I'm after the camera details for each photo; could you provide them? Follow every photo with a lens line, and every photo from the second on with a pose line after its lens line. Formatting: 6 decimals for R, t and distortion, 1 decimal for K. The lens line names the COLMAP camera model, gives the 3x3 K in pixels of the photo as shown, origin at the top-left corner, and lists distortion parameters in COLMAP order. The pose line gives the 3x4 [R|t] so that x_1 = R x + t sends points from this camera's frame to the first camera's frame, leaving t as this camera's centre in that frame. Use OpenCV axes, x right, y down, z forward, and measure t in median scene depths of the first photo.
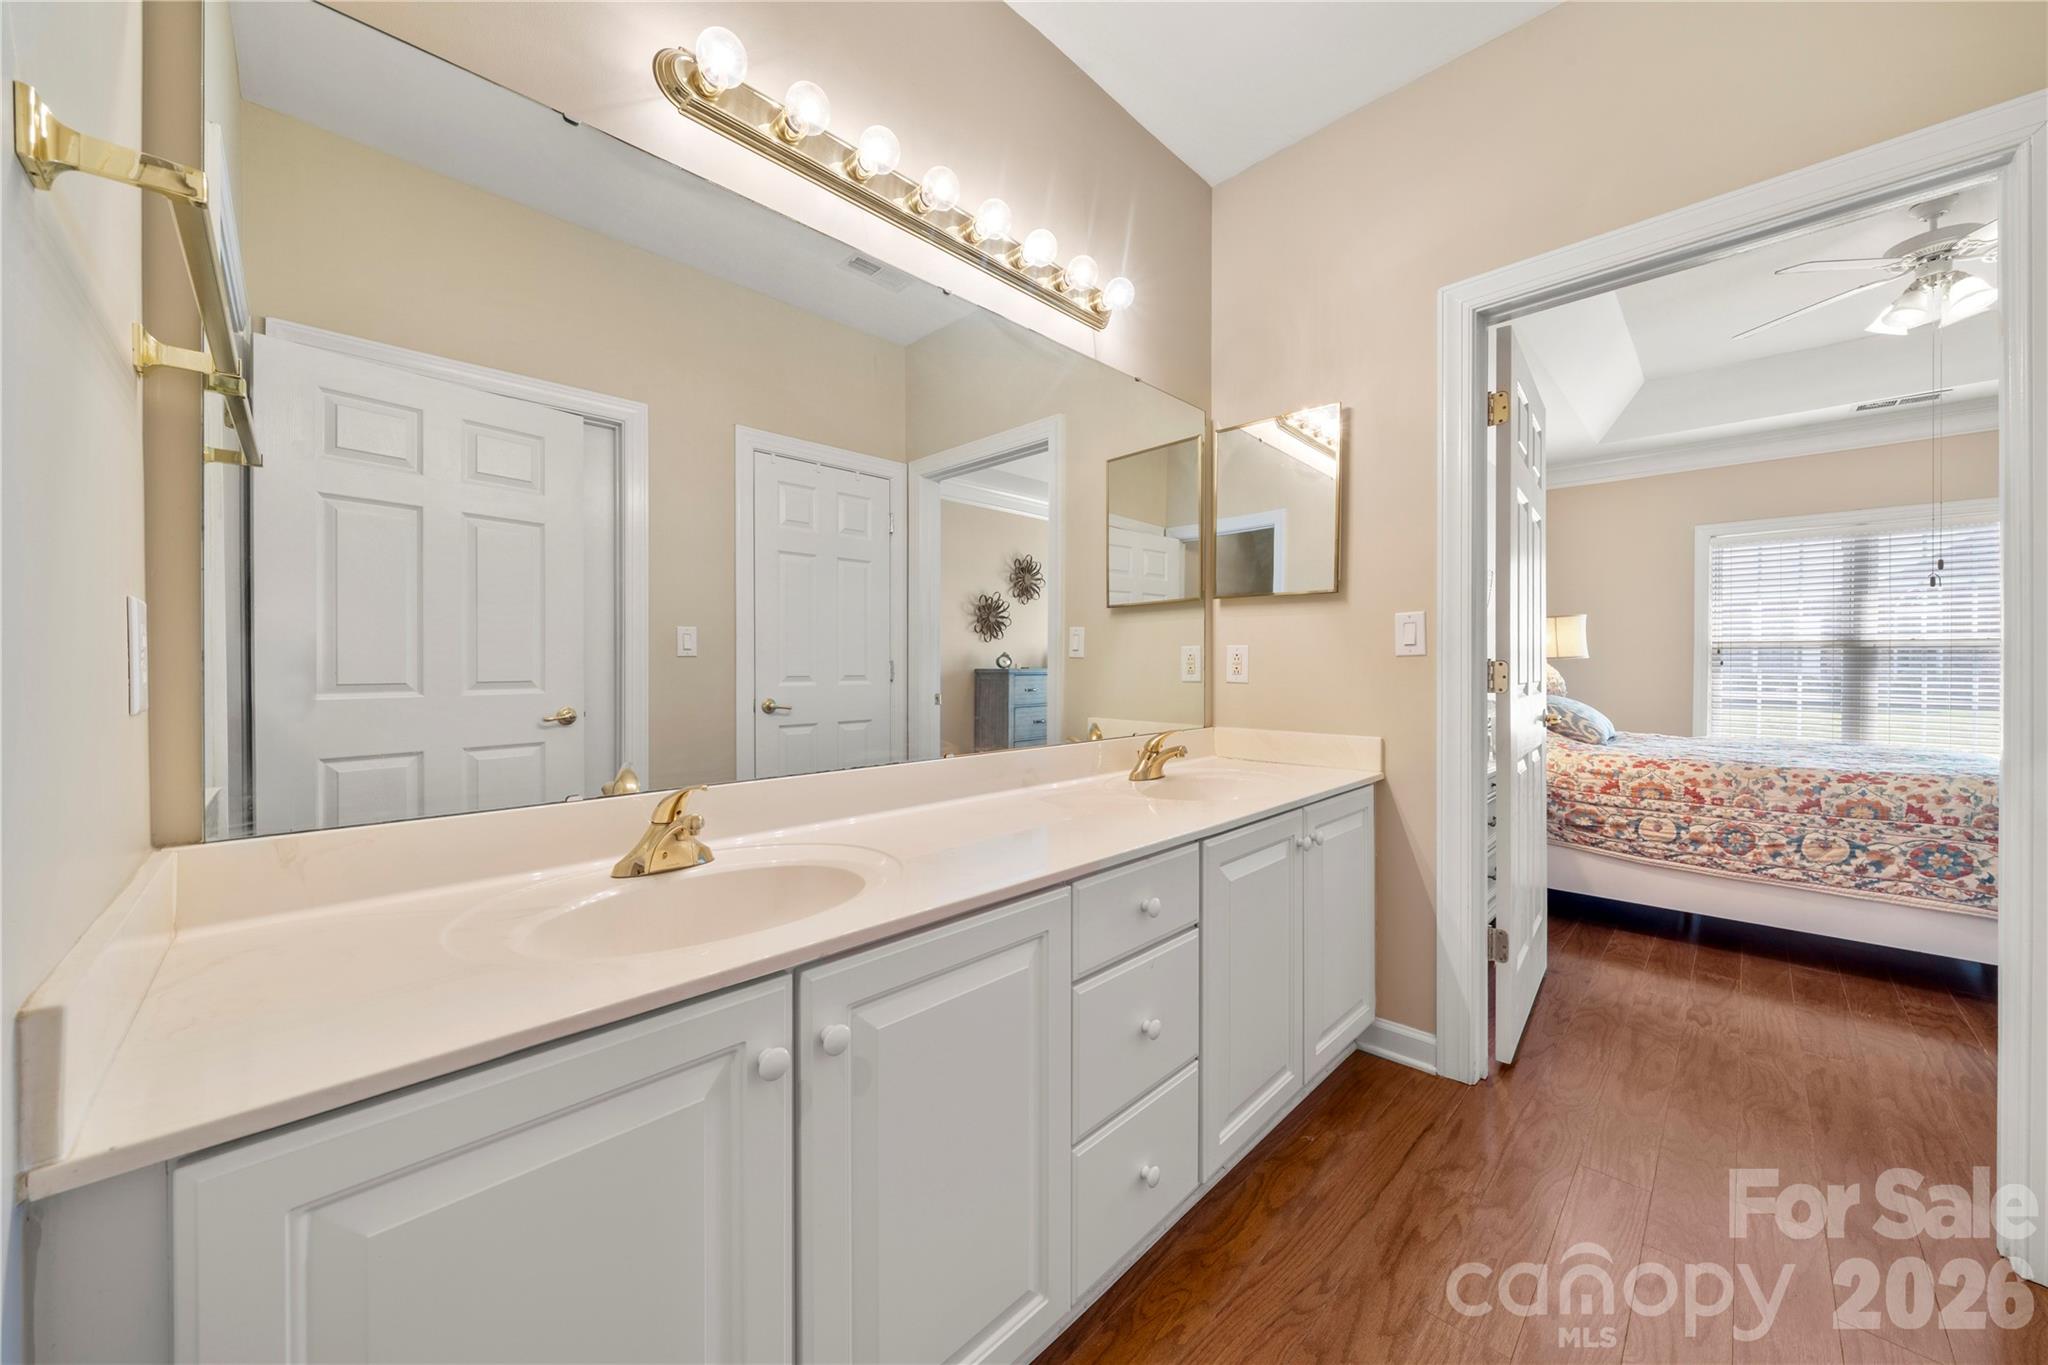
lens RADIAL K [[716.1, 0, 1039.1], [0, 716.1, 675.1], [0, 0, 1]] dist [0.000228, -0.000175]
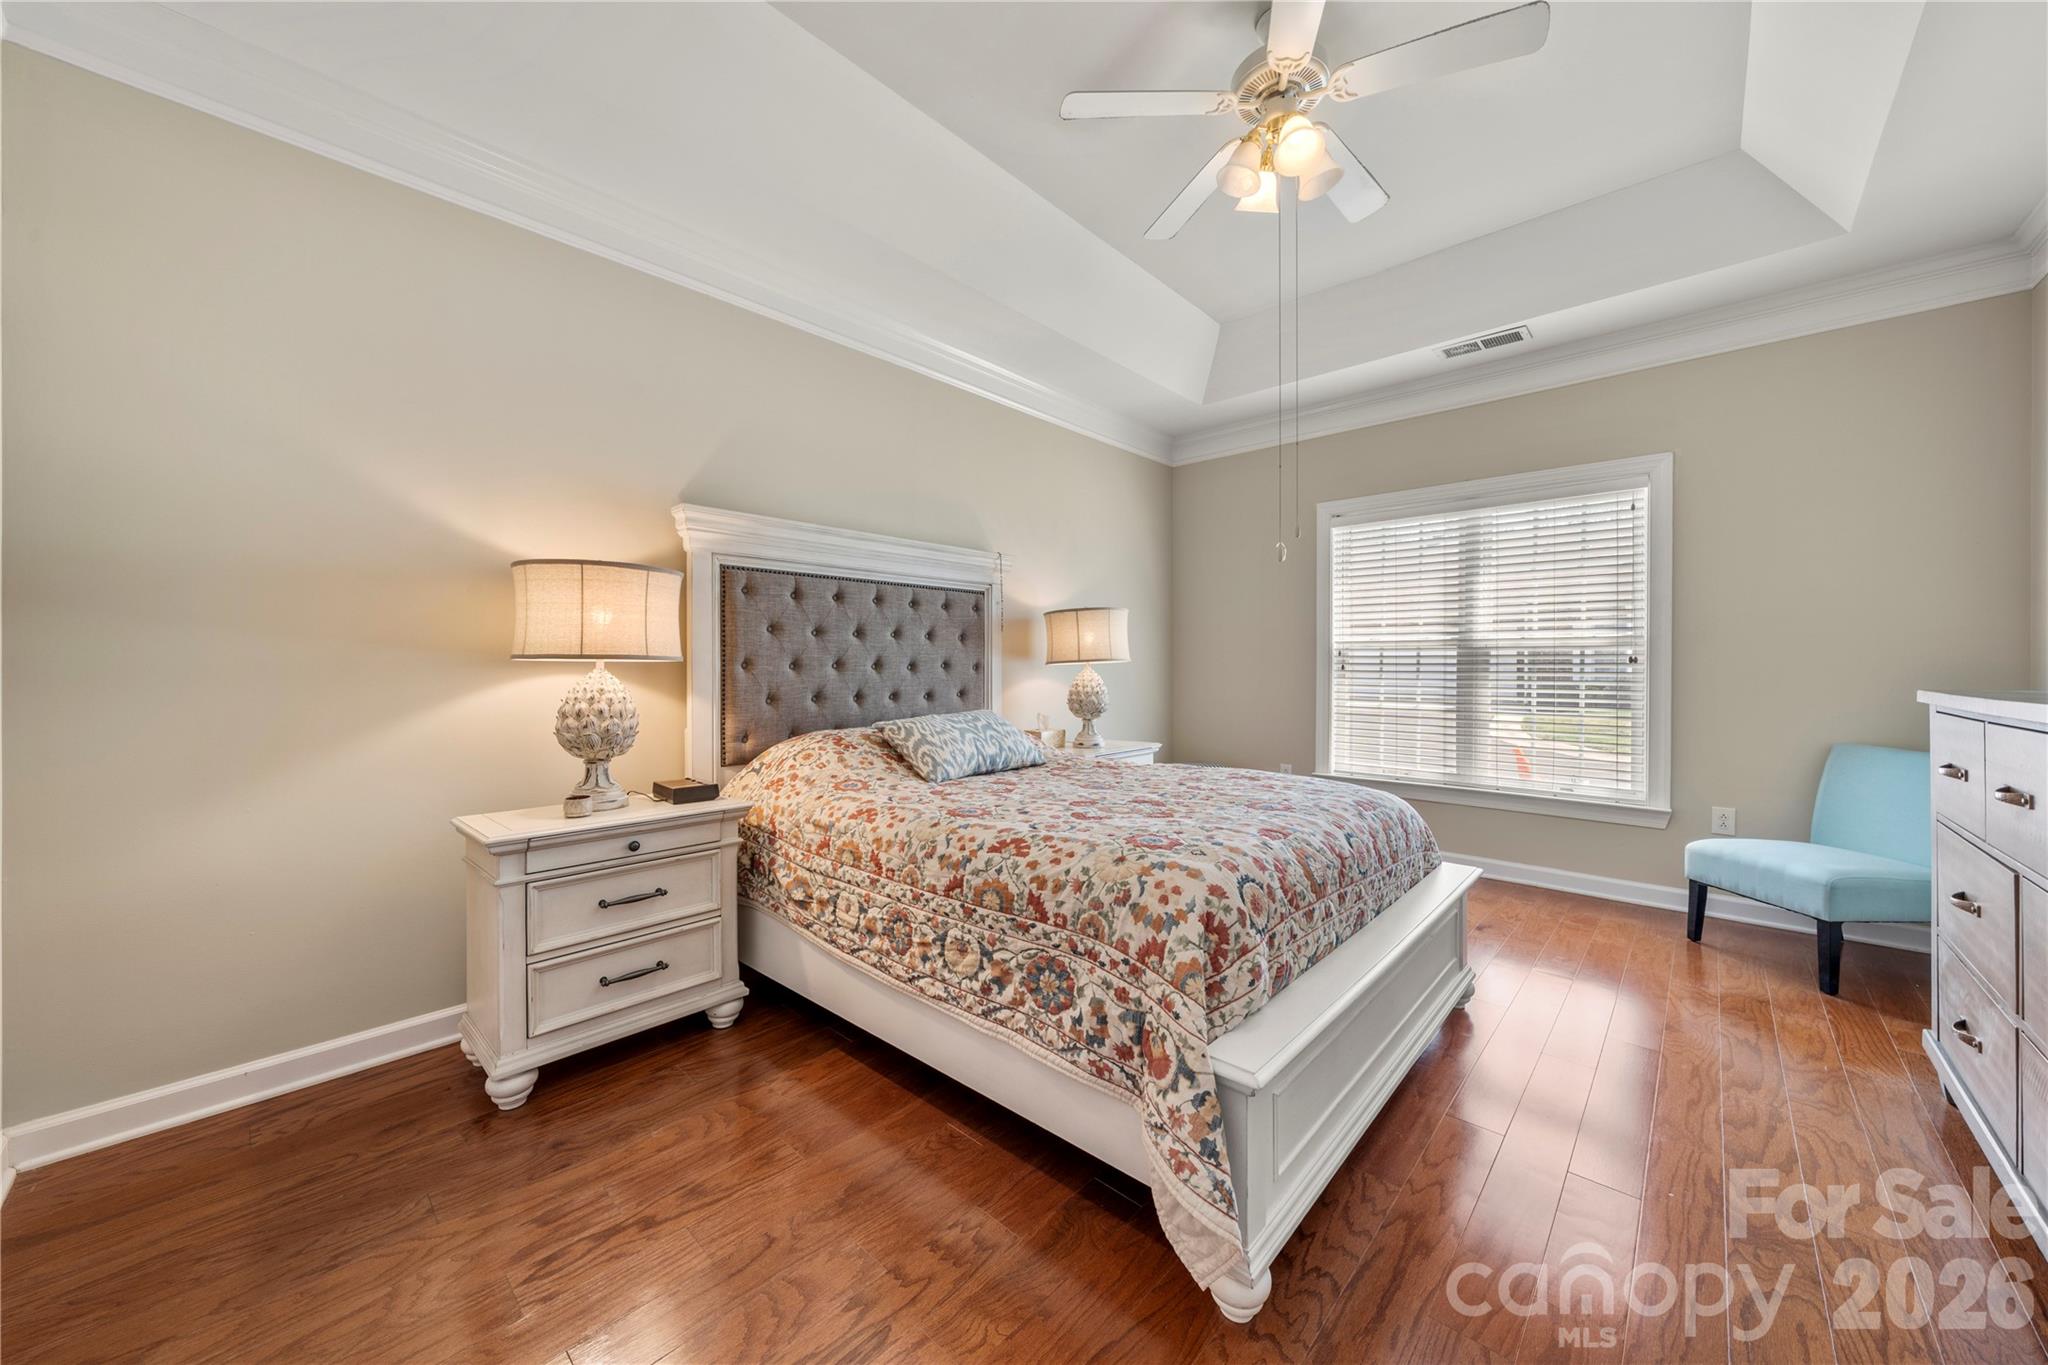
lens RADIAL K [[724.1, 0, 1016.4], [0, 724.1, 677.4], [0, 0, 1]] dist [-0.000726, -0.000055]
pose [[0.999804, 0.000042, 0.019798, 1.058238], [-0.000050, 1.000000, 0.000394, -0.009502], [-0.019798, -0.000395, 0.999804, 0.313670]]
